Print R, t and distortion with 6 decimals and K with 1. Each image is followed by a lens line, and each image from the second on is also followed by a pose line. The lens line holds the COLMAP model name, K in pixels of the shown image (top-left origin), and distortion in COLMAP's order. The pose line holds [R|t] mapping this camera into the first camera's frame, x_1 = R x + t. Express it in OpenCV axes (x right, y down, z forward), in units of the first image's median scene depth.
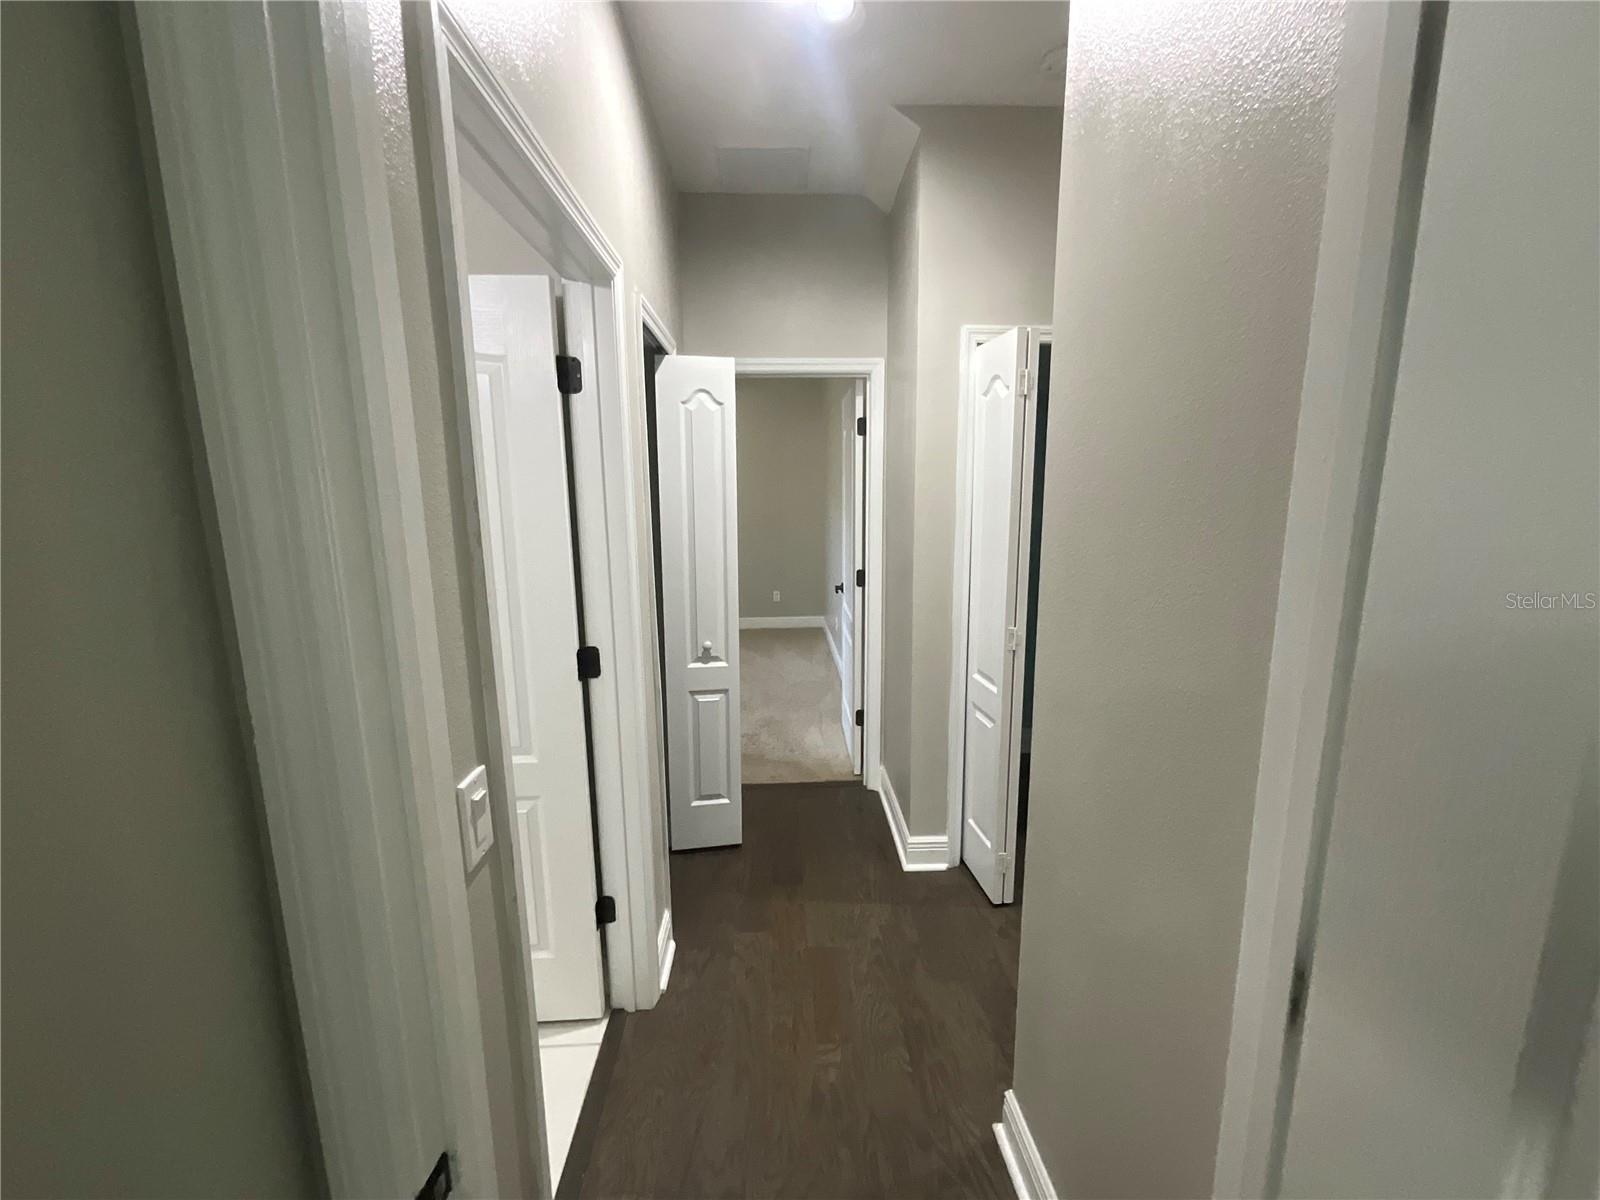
lens RADIAL K [[650.9, 0, 797.9], [0, 650.9, 598.3], [0, 0, 1]] dist [-0.003588, -0.000101]
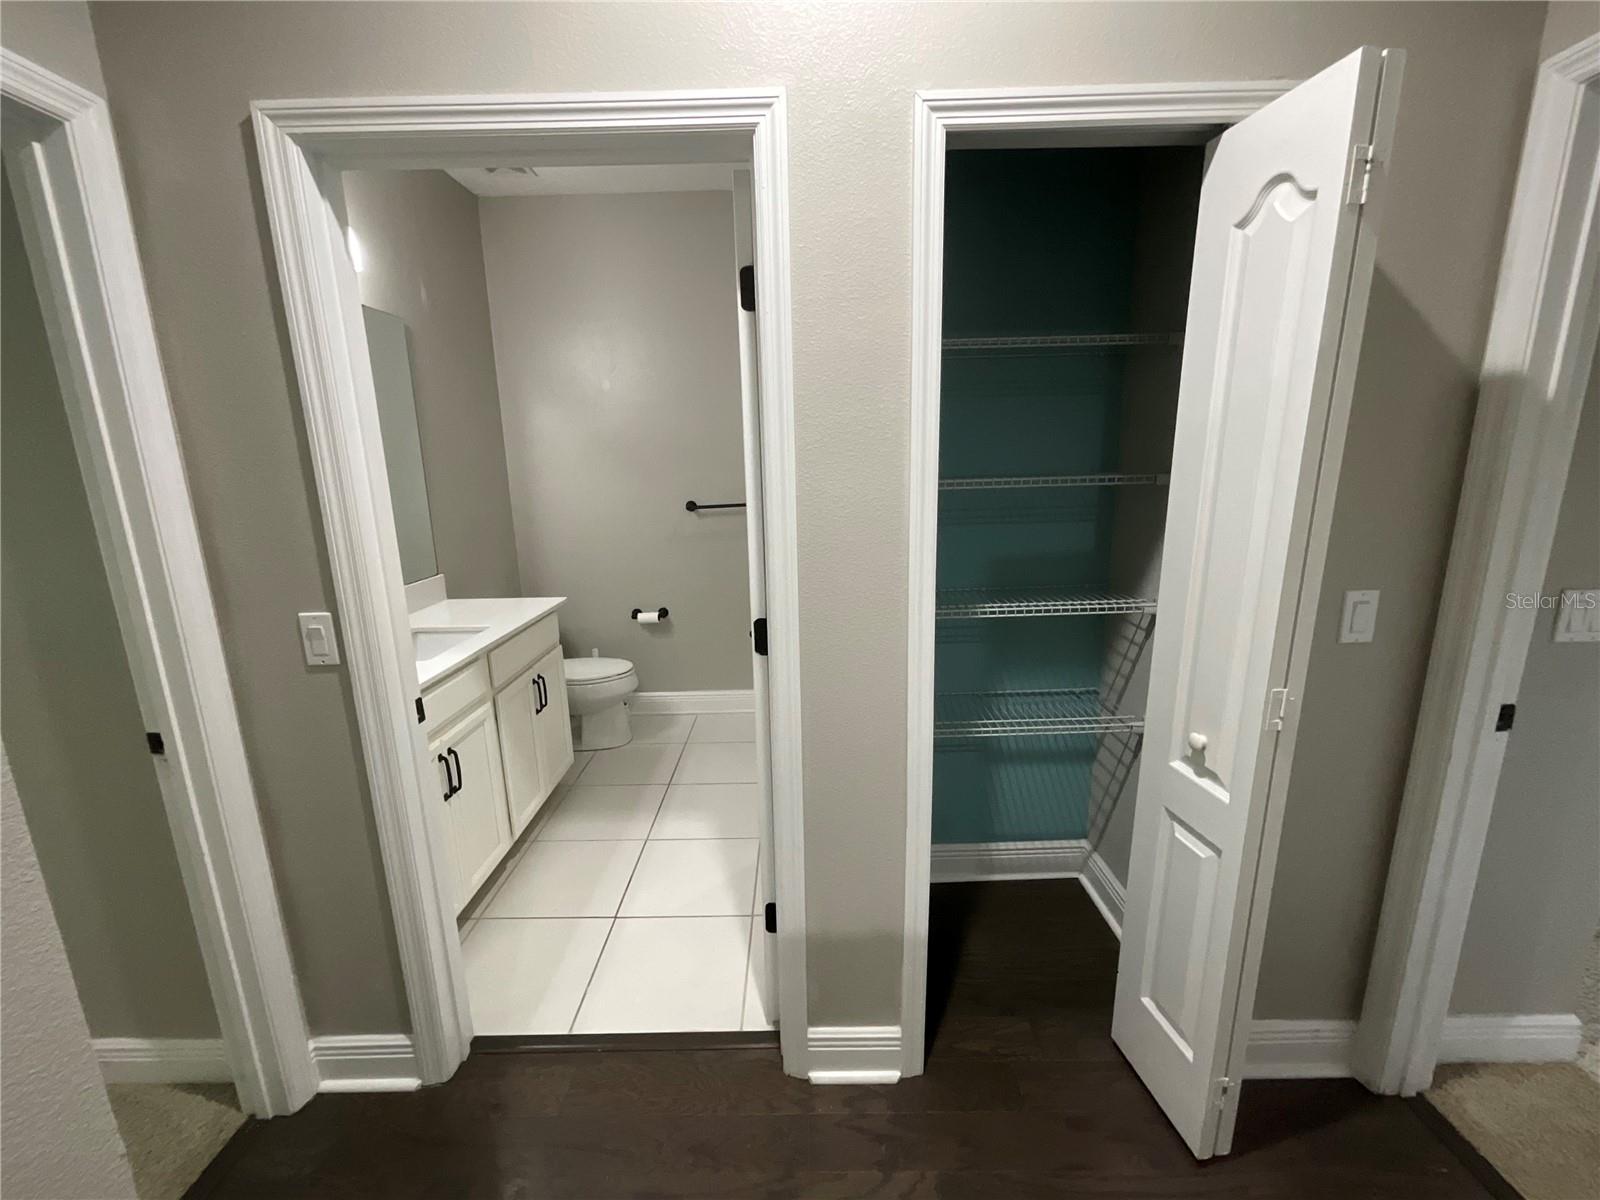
lens RADIAL K [[650.9, 0, 797.4], [0, 650.9, 603.0], [0, 0, 1]] dist [-0.003588, -0.000101]
pose [[-0.039909, 0.221444, -0.974356, 0.324377], [-0.154514, 0.962036, 0.224972, -0.090089], [0.987184, 0.159530, -0.004177, 0.685689]]
